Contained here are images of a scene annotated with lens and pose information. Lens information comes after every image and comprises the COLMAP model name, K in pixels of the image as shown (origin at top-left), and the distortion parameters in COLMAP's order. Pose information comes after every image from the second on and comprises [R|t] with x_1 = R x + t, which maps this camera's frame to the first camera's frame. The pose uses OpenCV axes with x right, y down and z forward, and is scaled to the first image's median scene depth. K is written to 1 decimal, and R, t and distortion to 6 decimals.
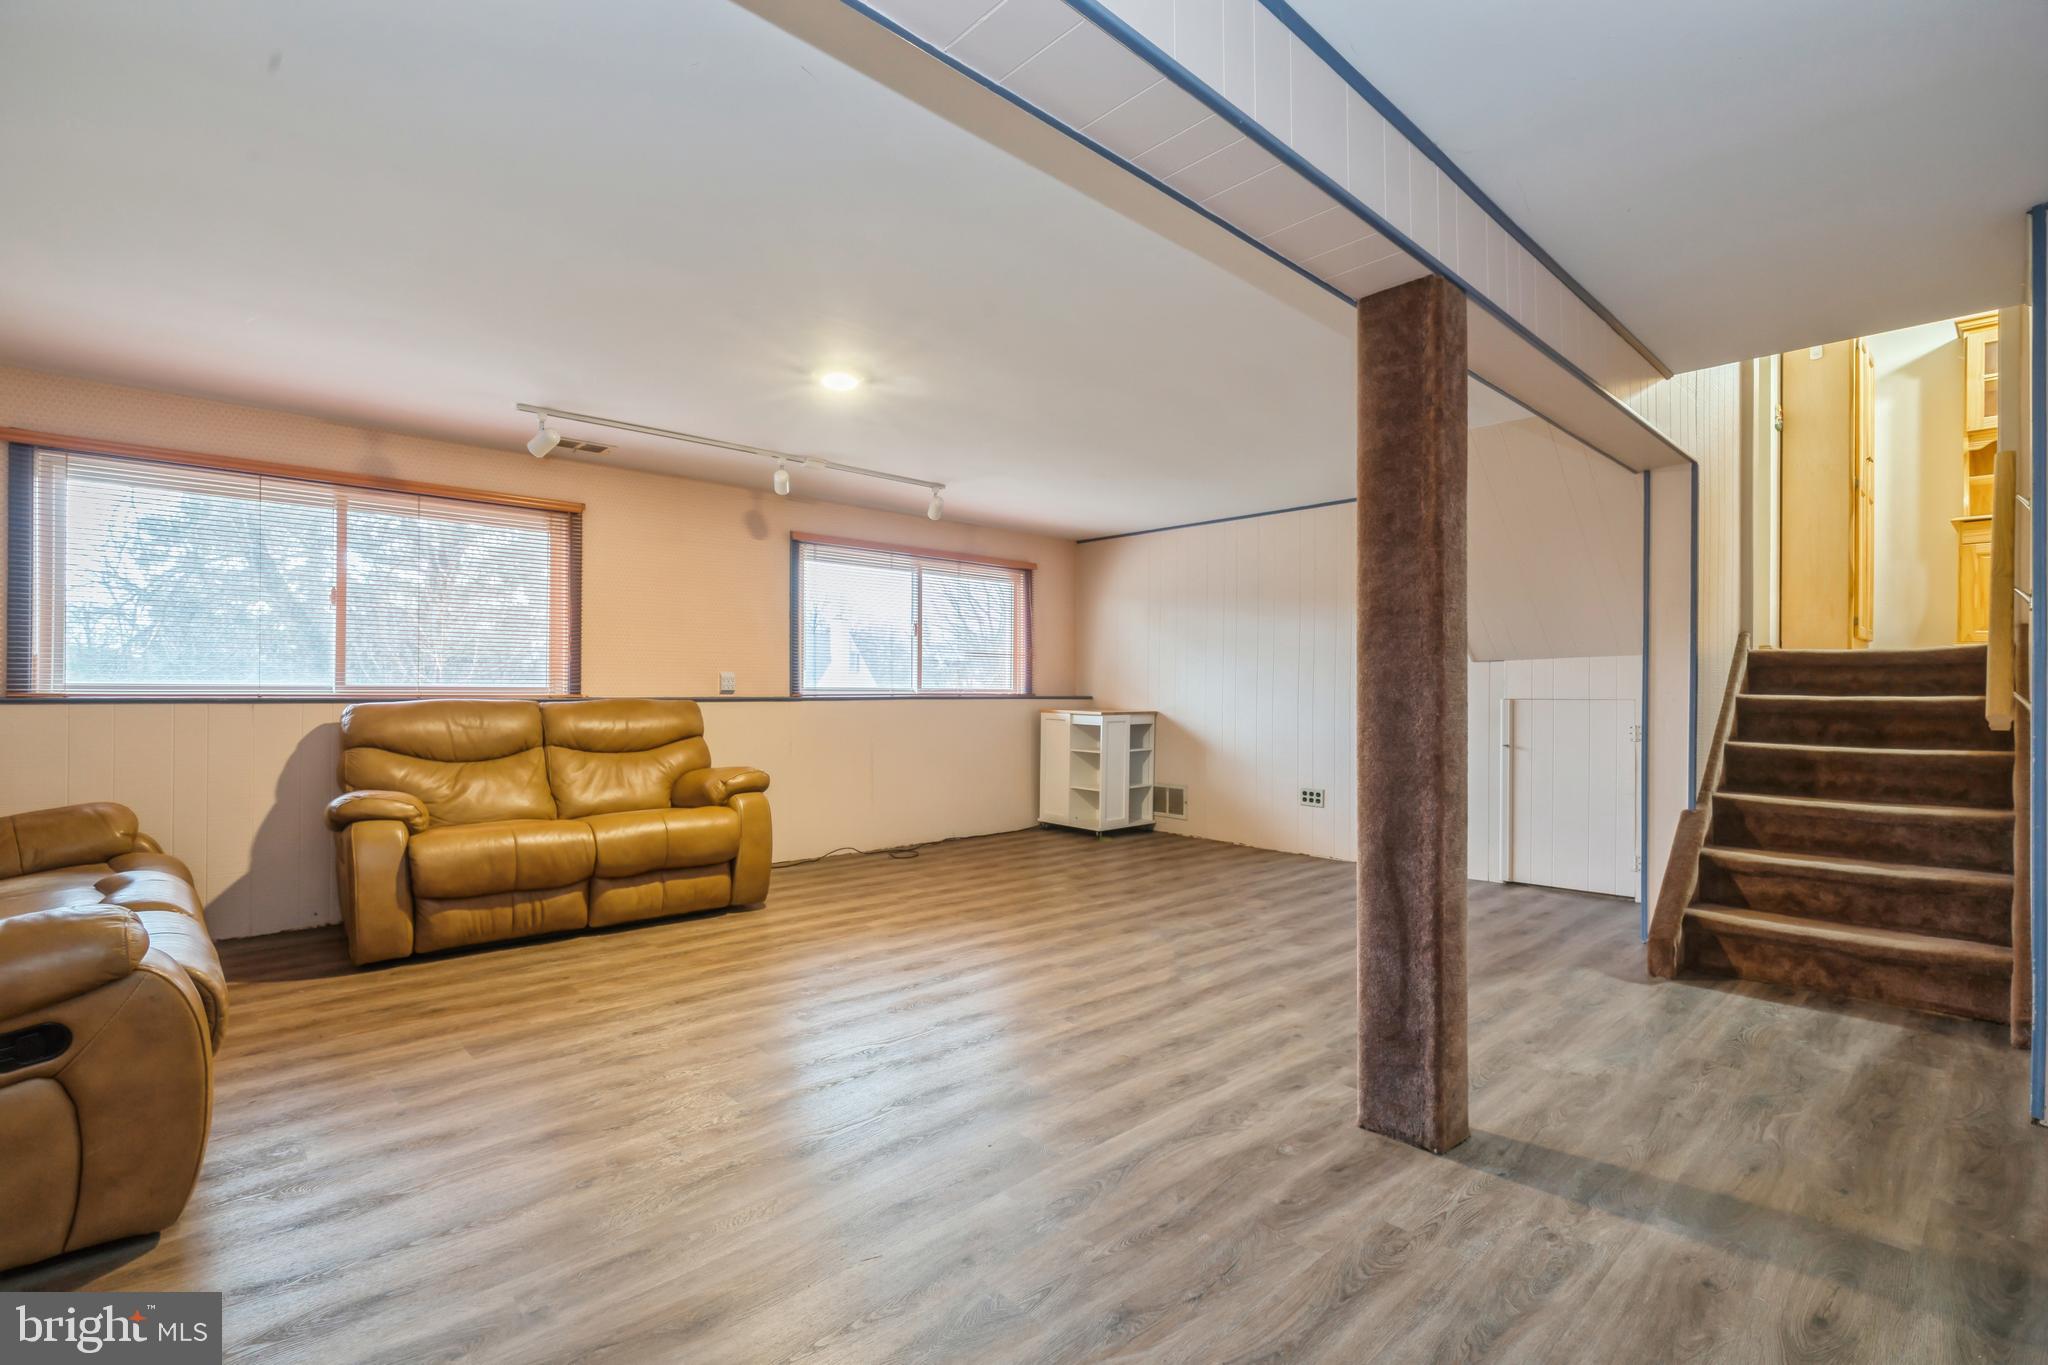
lens RADIAL K [[939.5, 0, 1020.8], [0, 939.5, 699.2], [0, 0, 1]] dist [-0.000389, 0.000296]
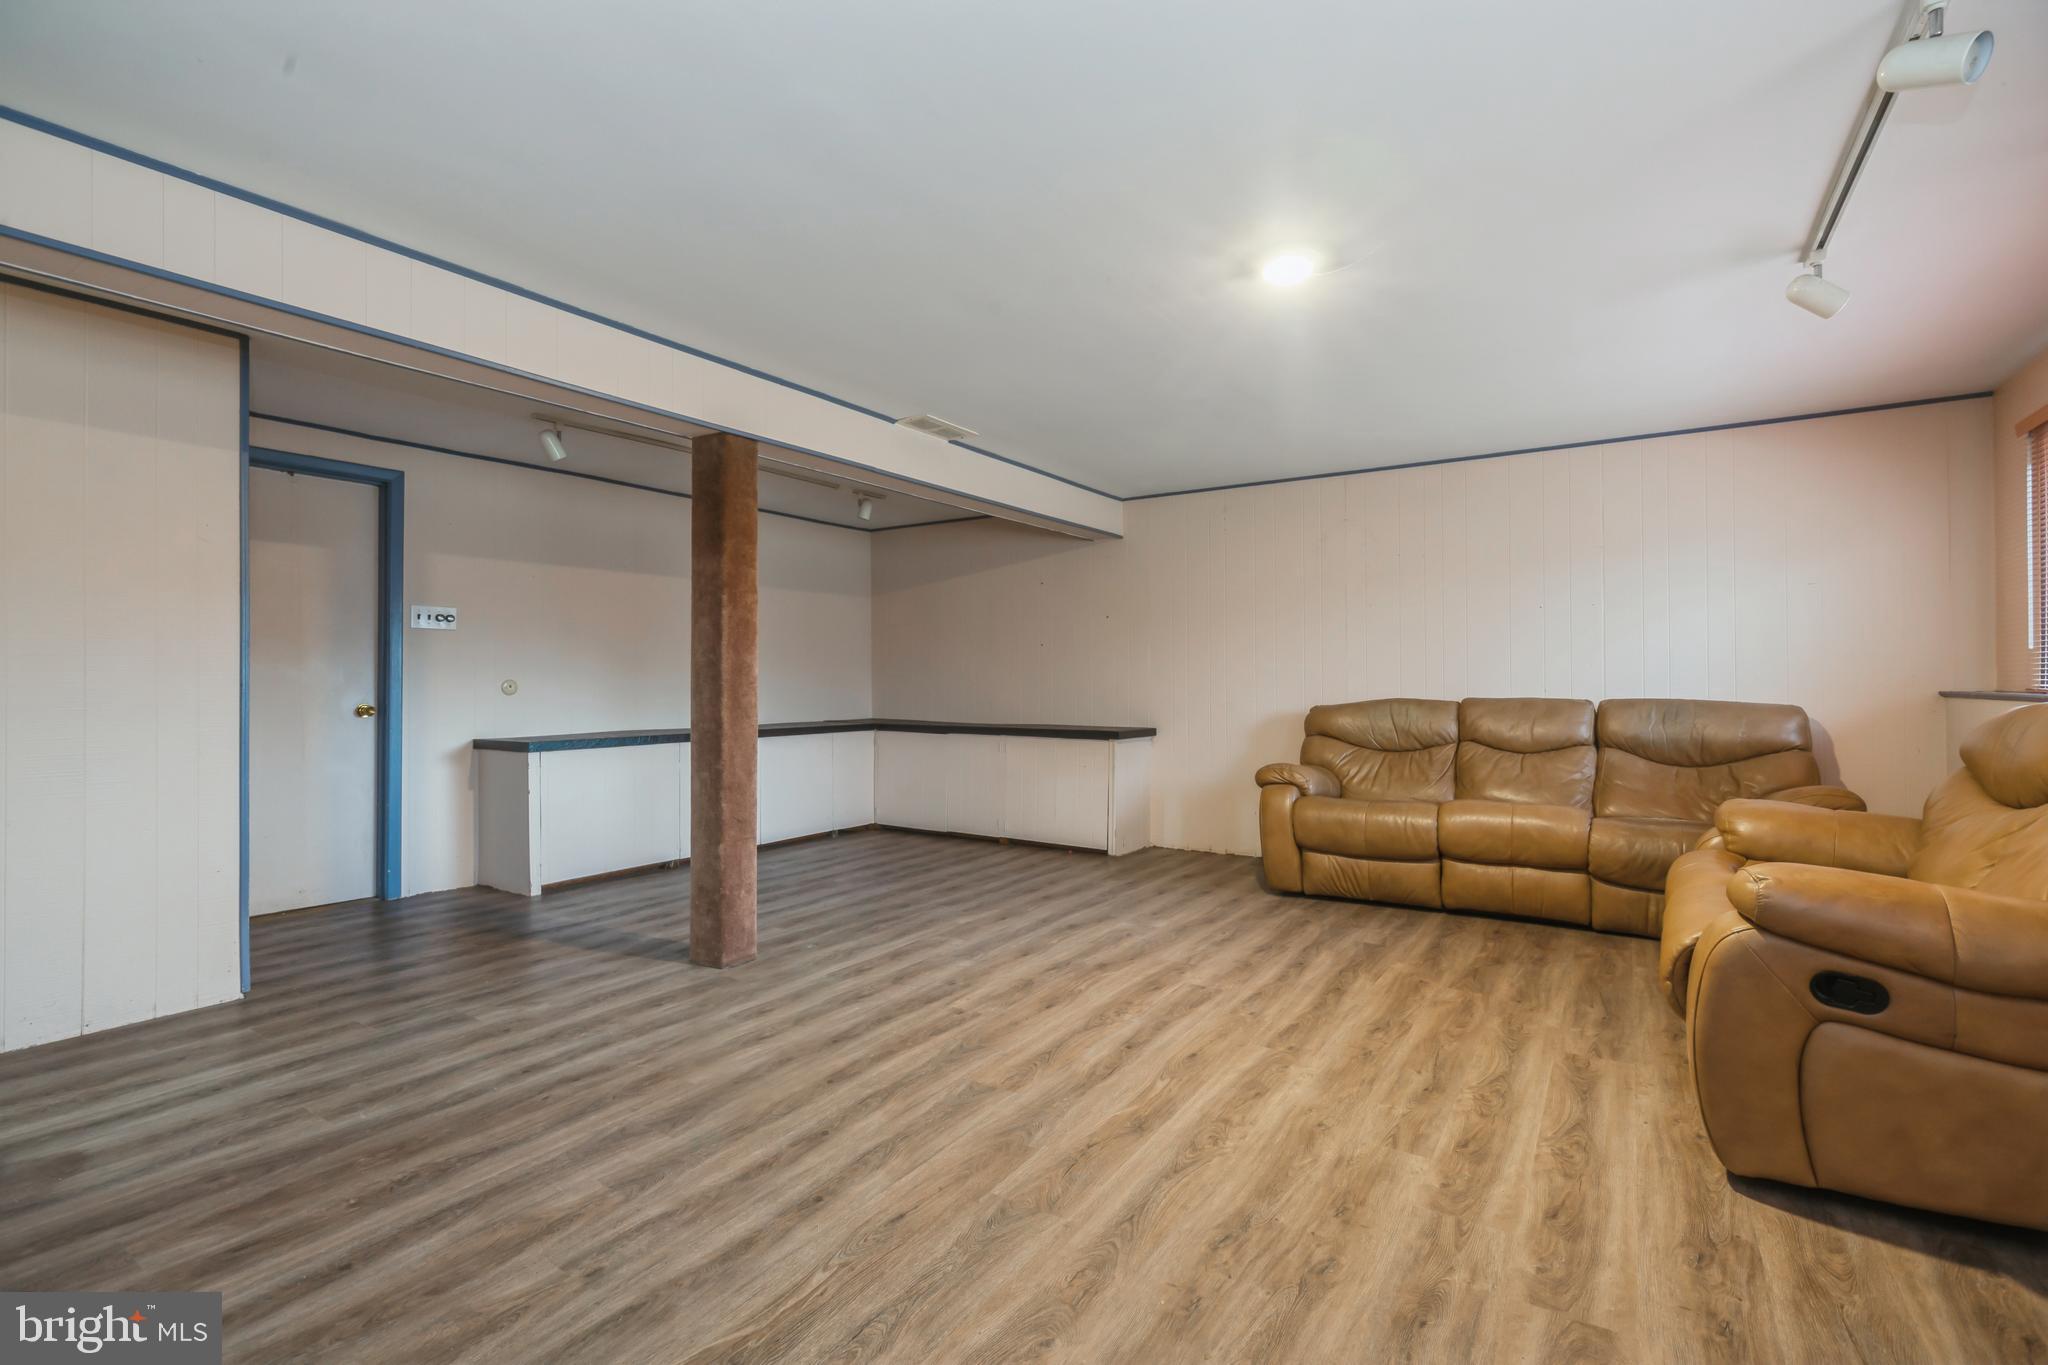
lens RADIAL K [[922.1, 0, 1019.9], [0, 922.1, 682.7], [0, 0, 1]] dist [-0.001075, 0.000445]
pose [[-0.972216, -0.001406, -0.234081, 0.198218], [-0.002183, 0.999993, 0.003061, -0.014972], [0.234075, 0.003487, -0.972212, 1.779531]]
